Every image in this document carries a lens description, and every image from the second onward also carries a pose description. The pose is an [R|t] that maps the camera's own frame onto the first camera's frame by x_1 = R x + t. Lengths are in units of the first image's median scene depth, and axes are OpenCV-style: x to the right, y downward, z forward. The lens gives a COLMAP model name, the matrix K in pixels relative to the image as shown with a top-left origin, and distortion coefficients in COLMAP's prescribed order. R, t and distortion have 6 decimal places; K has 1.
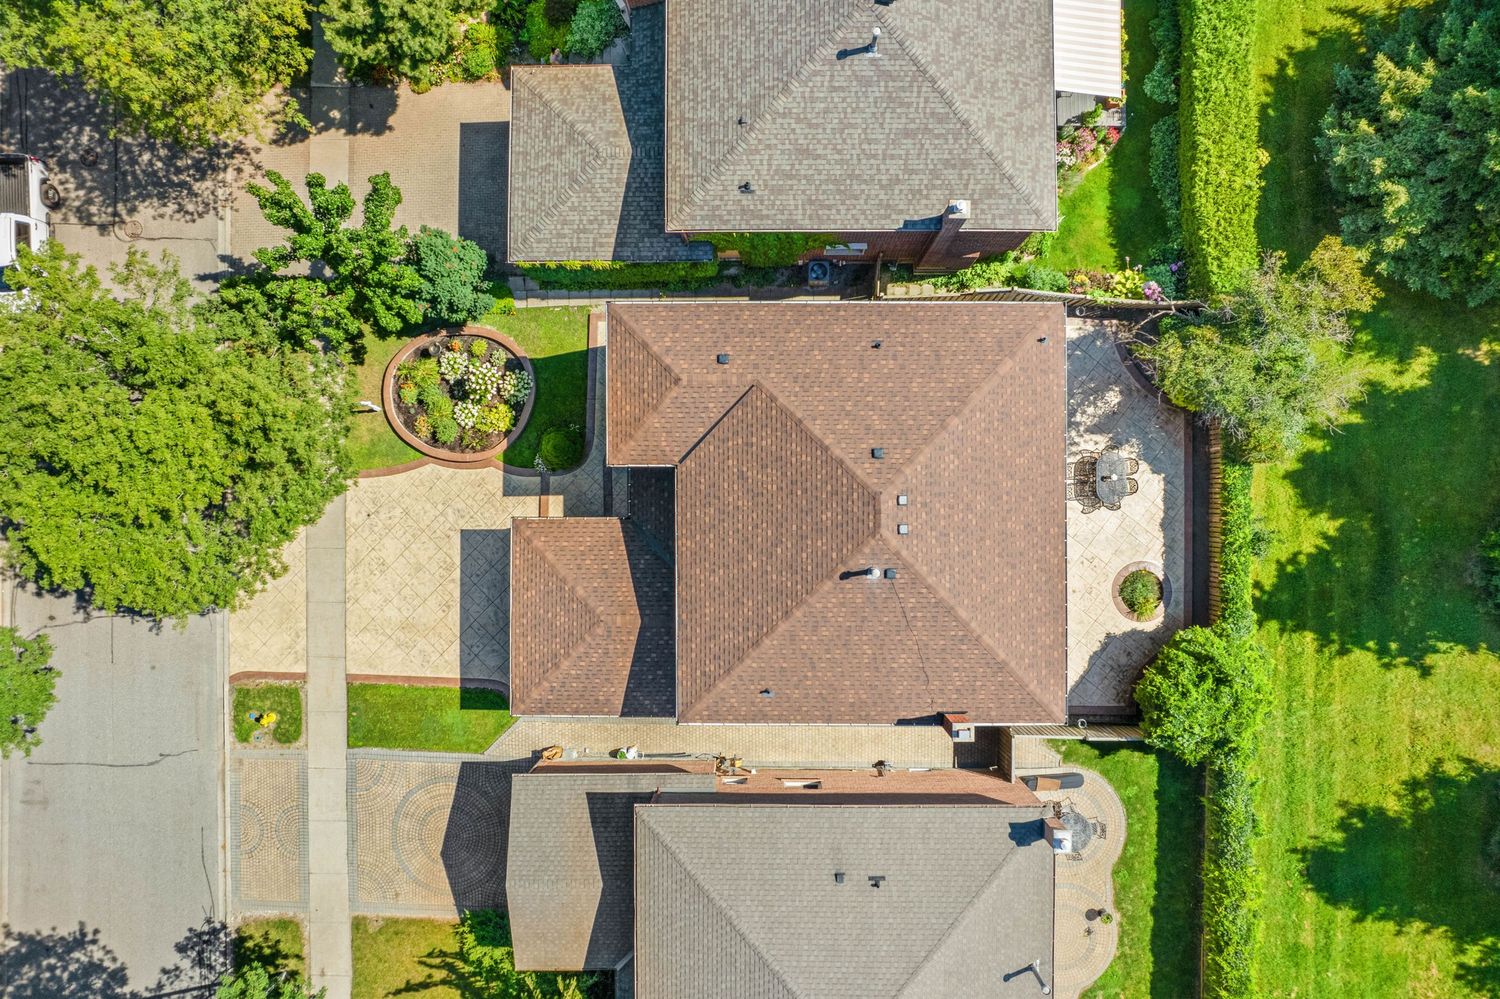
lens RADIAL K [[942.9, 0, 754.0], [0, 942.9, 492.7], [0, 0, 1]] dist [-0.022359, 0.002129]
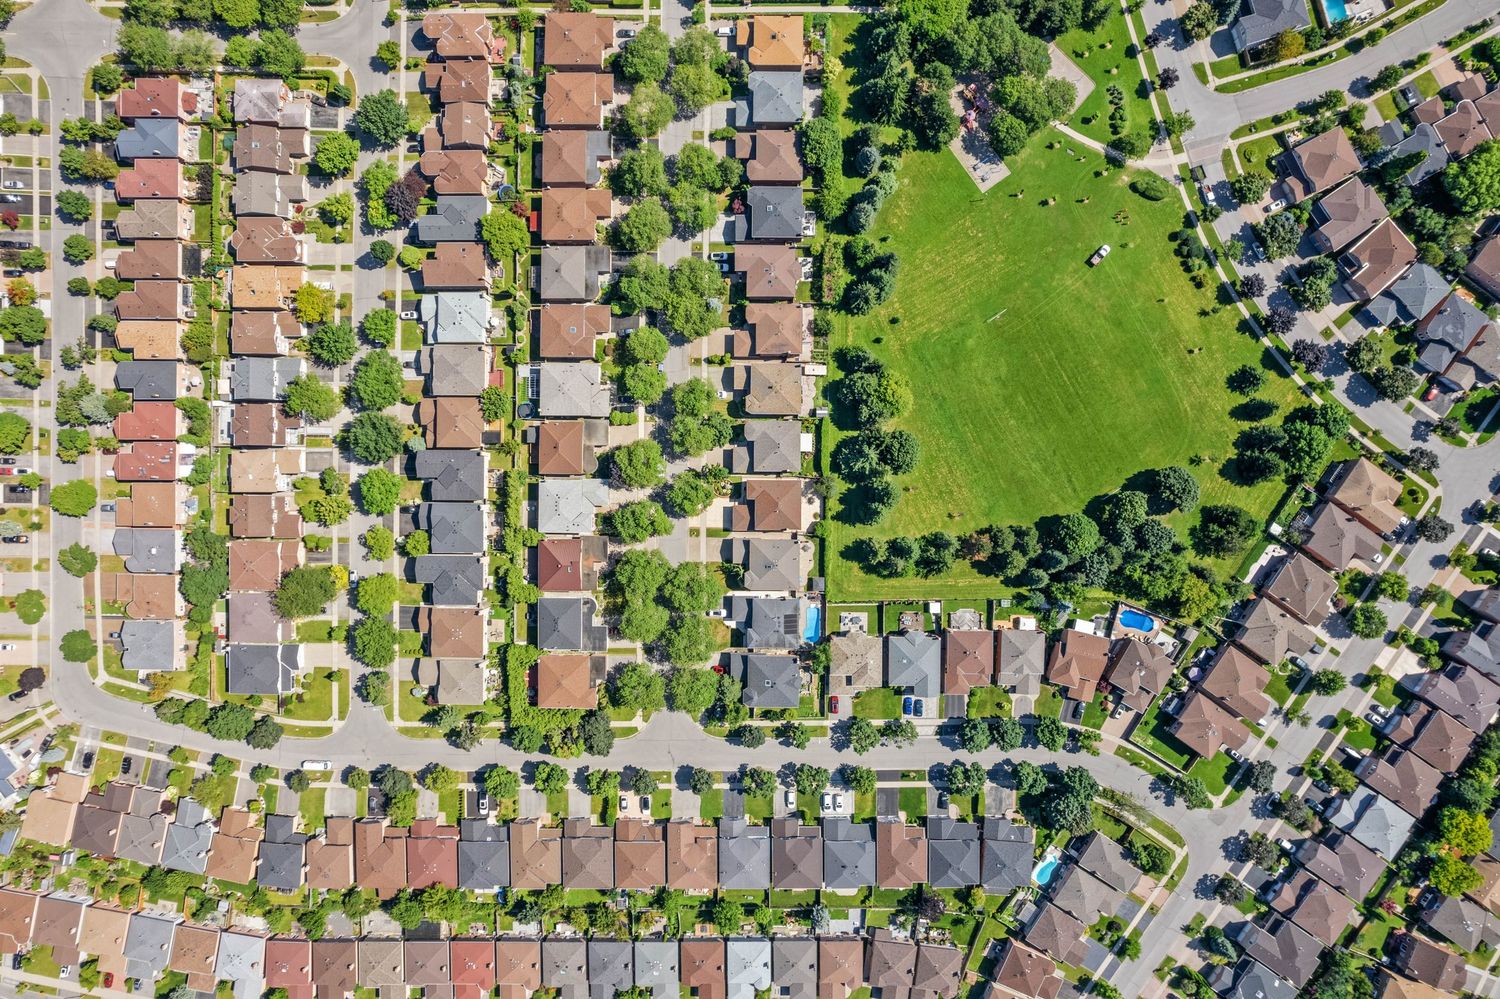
lens RADIAL K [[942.9, 0, 753.1], [0, 942.9, 493.8], [0, 0, 1]] dist [-0.022359, 0.002129]
pose [[0.999954, 0.008414, -0.004511, -0.053309], [-0.008418, 0.999964, -0.000924, -0.056516], [0.004503, 0.000962, 0.999989, -6.373484]]
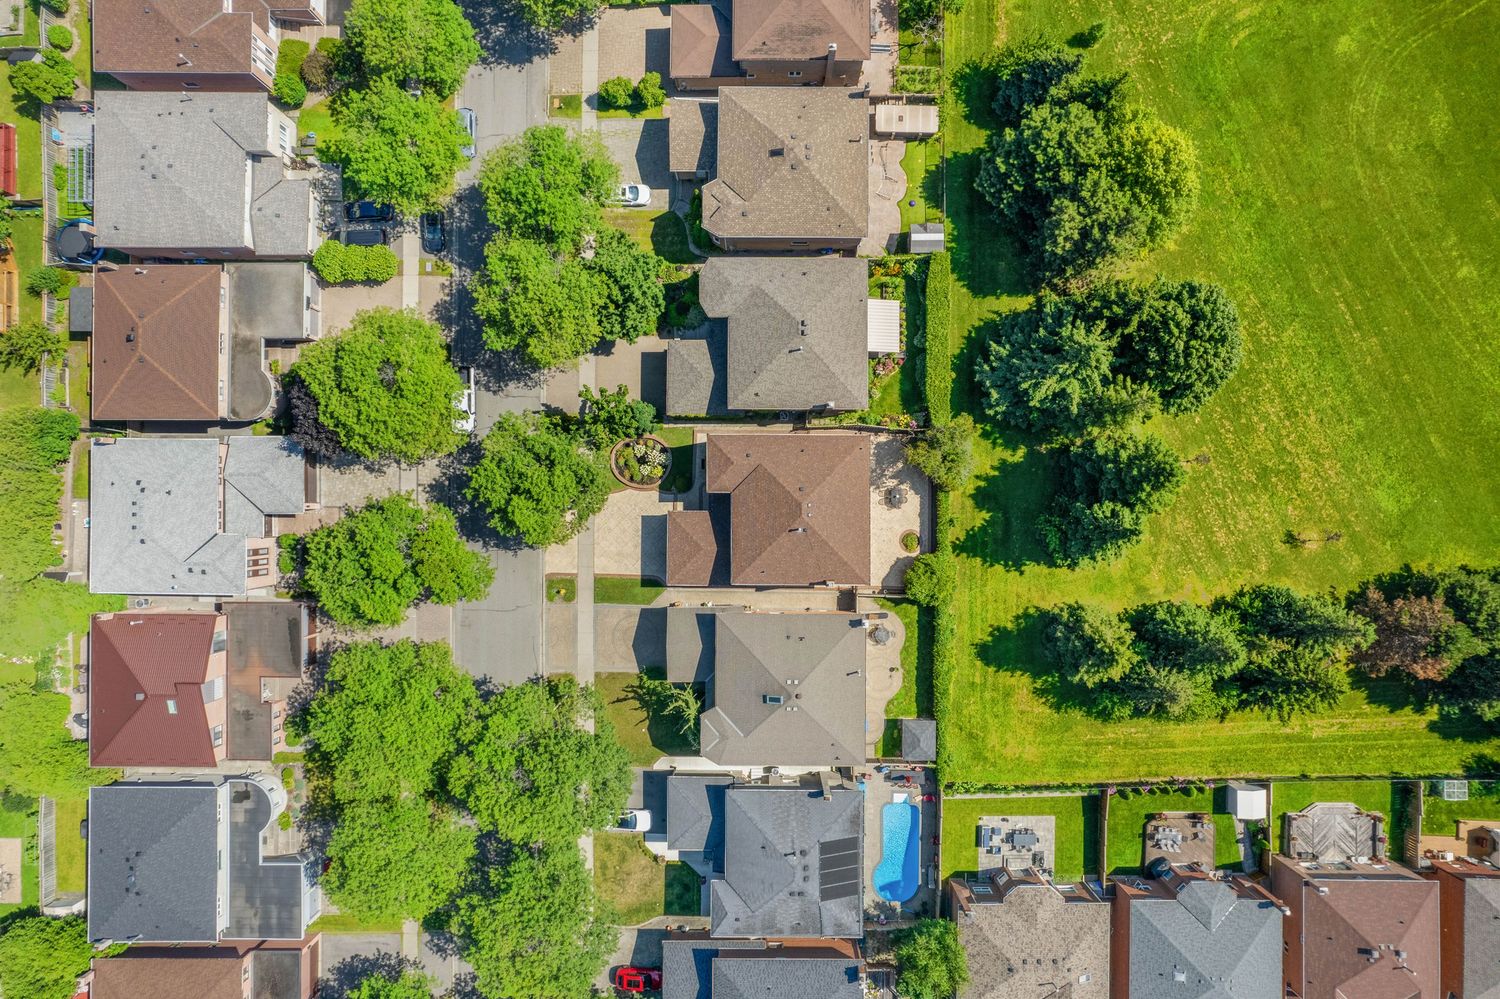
lens RADIAL K [[942.9, 0, 757.4], [0, 942.9, 494.2], [0, 0, 1]] dist [-0.022359, 0.002129]
pose [[0.999984, 0.005118, 0.002552, -0.010051], [-0.005108, 0.999980, -0.003782, -0.009991], [-0.002572, 0.003769, 0.999990, -1.550721]]
